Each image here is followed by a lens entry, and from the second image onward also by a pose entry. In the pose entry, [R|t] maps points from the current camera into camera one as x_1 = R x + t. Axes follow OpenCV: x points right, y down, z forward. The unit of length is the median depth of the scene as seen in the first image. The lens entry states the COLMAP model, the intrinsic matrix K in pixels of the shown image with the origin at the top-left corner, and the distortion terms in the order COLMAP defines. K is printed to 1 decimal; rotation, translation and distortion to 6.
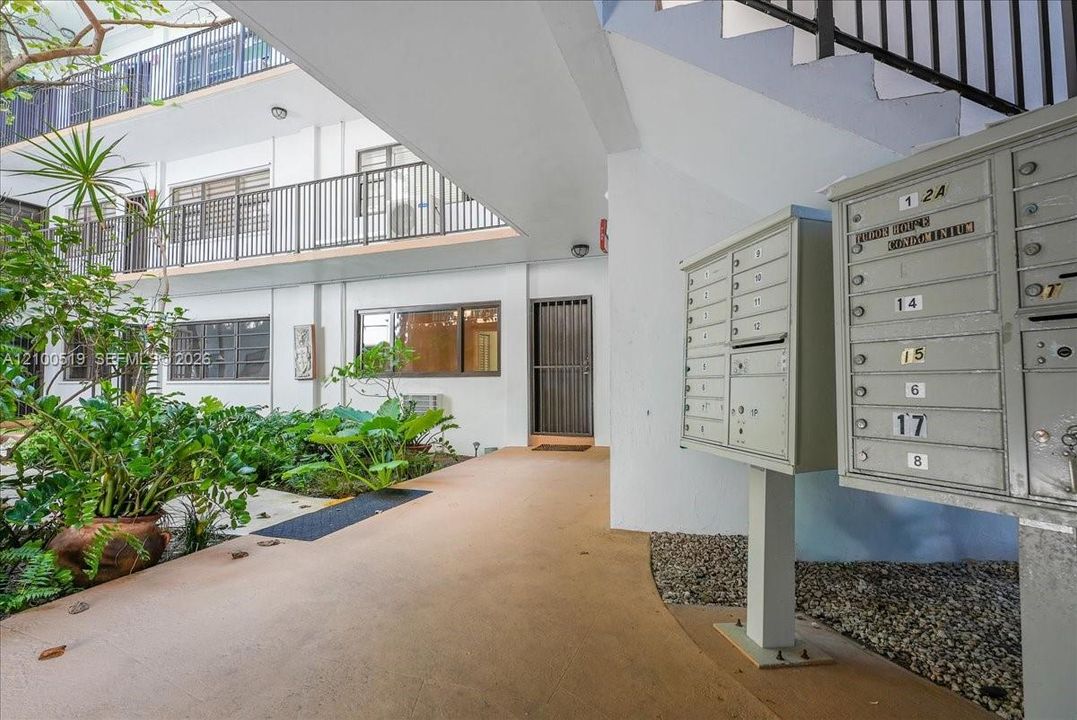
lens RADIAL K [[505.7, 0, 533.8], [0, 505.7, 354.8], [0, 0, 1]] dist [-0.003129, 0.000600]
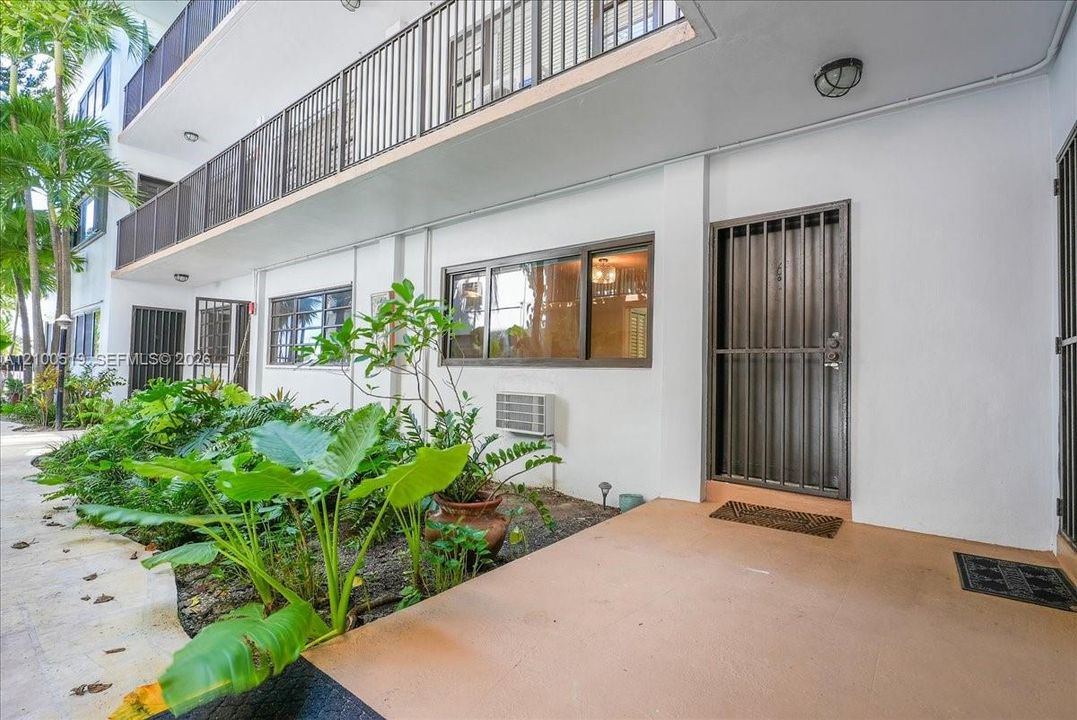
lens RADIAL K [[504.9, 0, 538.5], [0, 504.9, 360.0], [0, 0, 1]] dist [-0.005052, 0.000416]
pose [[0.950227, 0.019280, -0.310960, -0.011446], [-0.013664, 0.999702, 0.020228, 0.024967], [0.311258, -0.014972, 0.950208, 0.441901]]
